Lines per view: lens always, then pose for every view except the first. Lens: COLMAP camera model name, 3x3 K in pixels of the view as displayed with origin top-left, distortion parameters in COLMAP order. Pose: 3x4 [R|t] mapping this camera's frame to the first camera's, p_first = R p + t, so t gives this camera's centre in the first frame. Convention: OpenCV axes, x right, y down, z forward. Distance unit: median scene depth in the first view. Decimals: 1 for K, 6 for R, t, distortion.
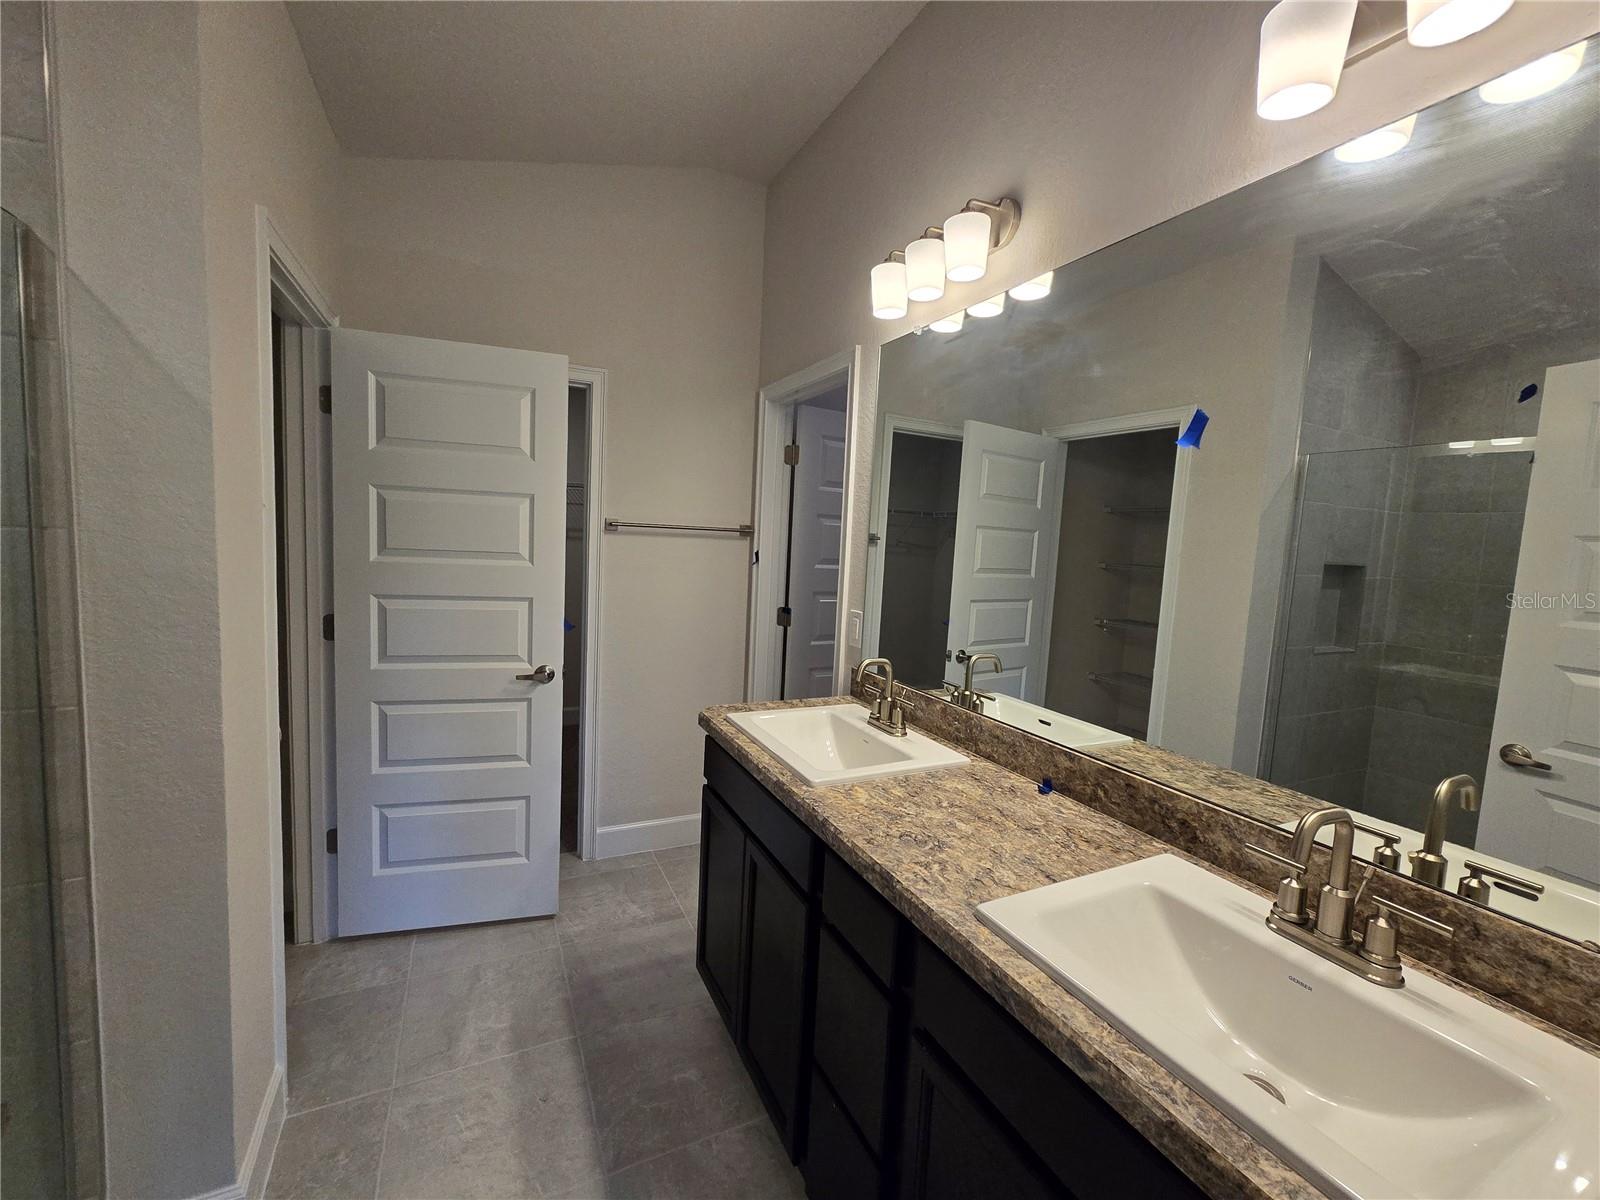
lens RADIAL K [[651.5, 0, 800.0], [0, 651.5, 600.0], [0, 0, 1]] dist [-0.000454, 0.000302]
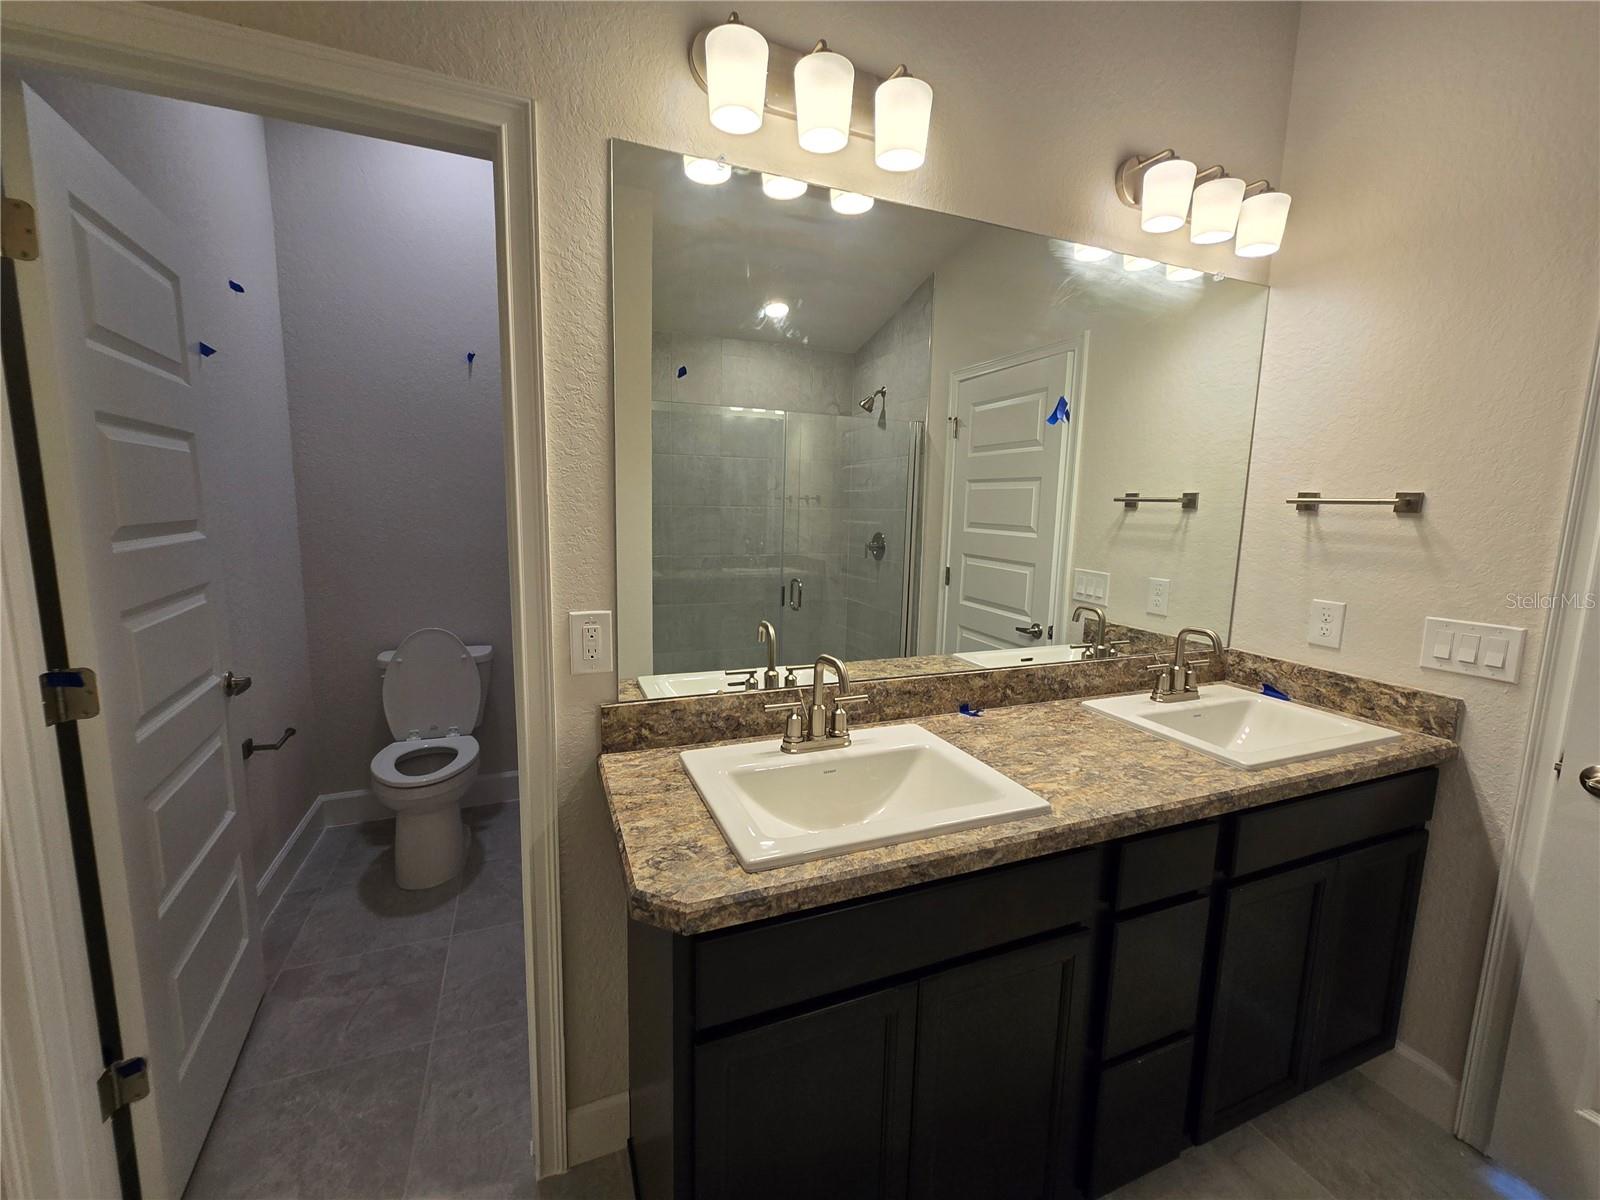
lens RADIAL K [[601.4, 0, 800.0], [0, 601.4, 600.0], [0, 0, 1]] dist [0.000903, 0.000115]
pose [[0.108740, -0.235074, 0.965876, -0.666354], [0.068383, 0.971105, 0.228648, -0.189406], [-0.991715, 0.041186, 0.121673, 1.073894]]
